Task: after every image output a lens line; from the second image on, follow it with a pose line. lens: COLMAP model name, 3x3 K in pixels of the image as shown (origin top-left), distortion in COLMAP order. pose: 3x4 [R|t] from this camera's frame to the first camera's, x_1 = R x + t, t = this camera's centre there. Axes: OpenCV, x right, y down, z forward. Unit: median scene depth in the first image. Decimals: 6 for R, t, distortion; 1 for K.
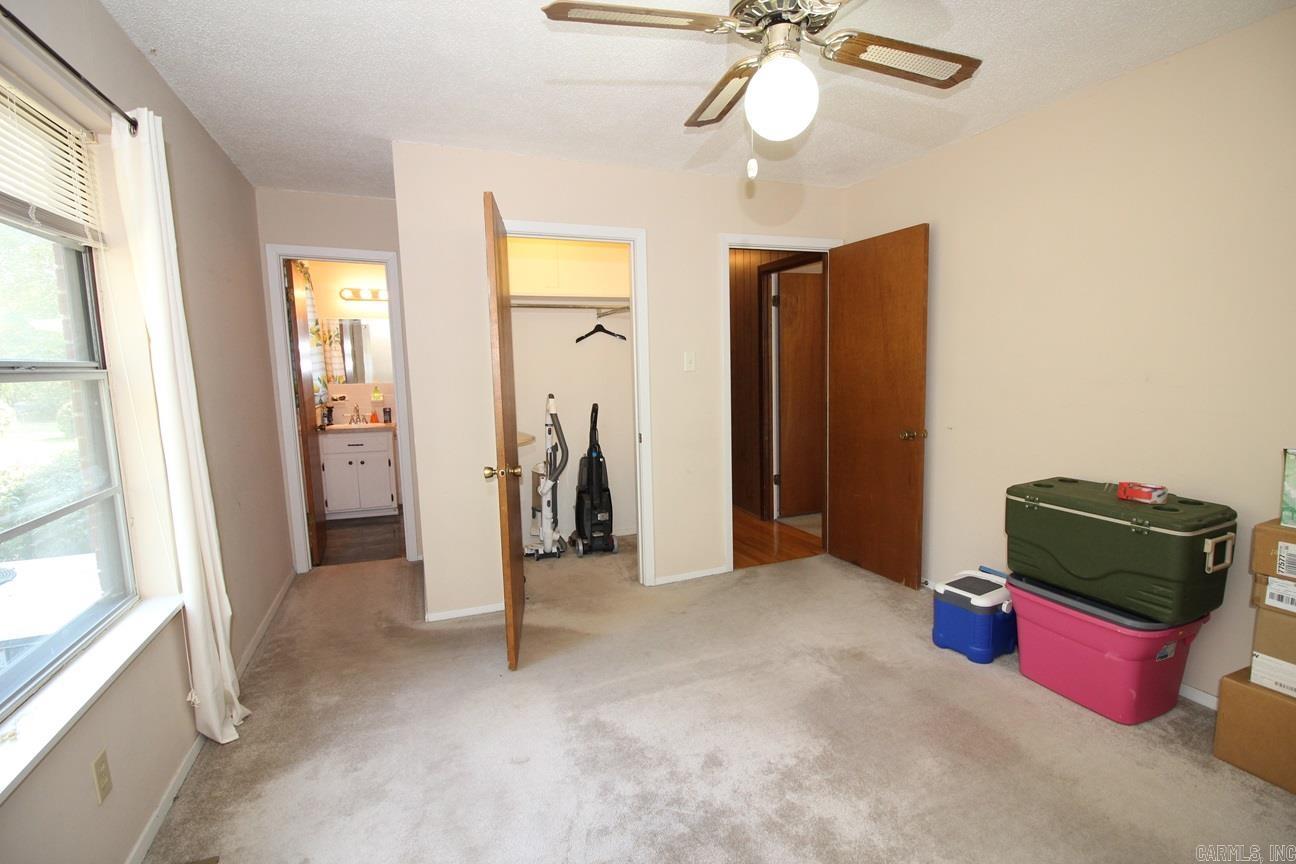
lens RADIAL K [[607.9, 0, 650.5], [0, 607.9, 430.1], [0, 0, 1]] dist [0.002036, -0.009589]
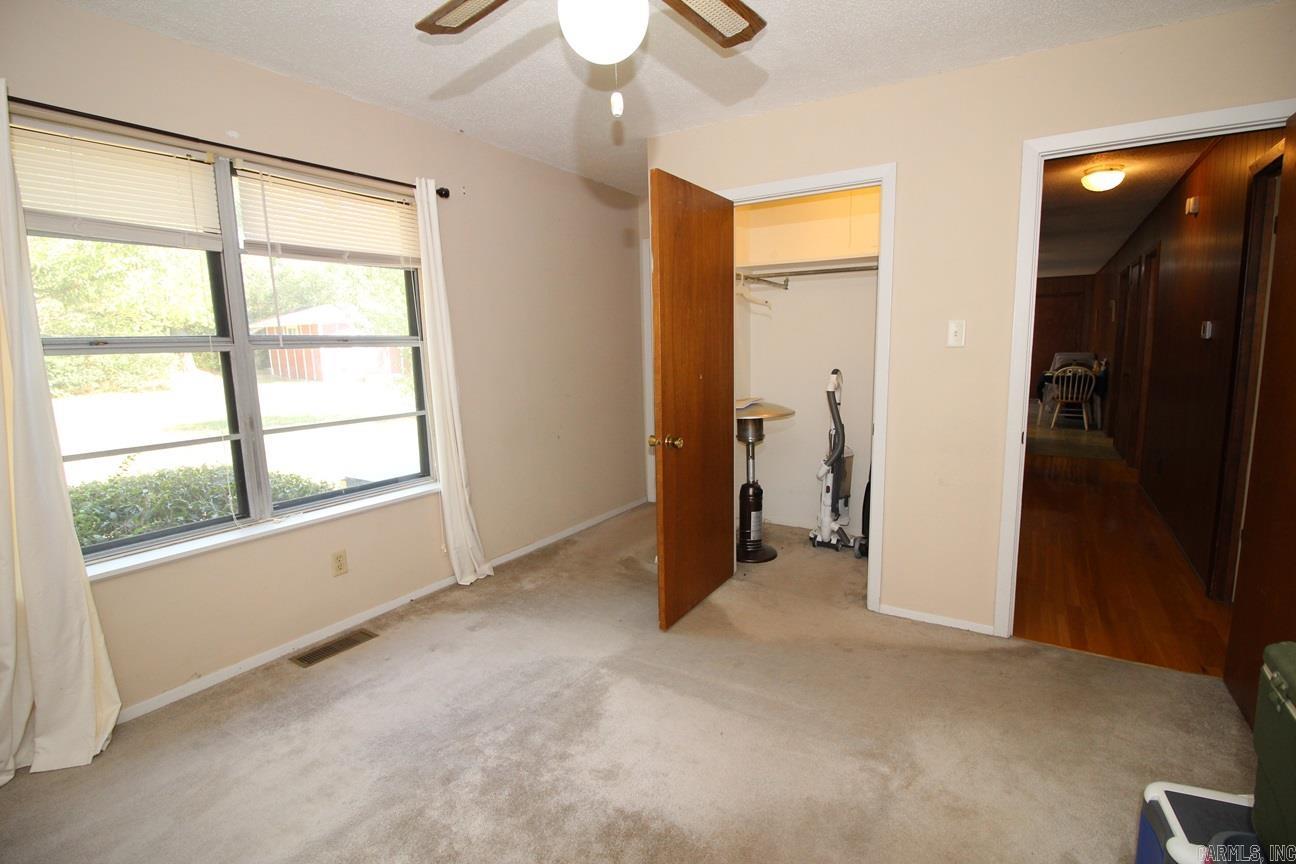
lens RADIAL K [[607.9, 0, 650.5], [0, 607.9, 430.1], [0, 0, 1]] dist [0.002036, -0.009589]
pose [[0.581153, 0.128236, -0.803627, 0.477462], [-0.083741, 0.991688, 0.097687, -0.041013], [0.809474, 0.010525, 0.587061, 0.292035]]
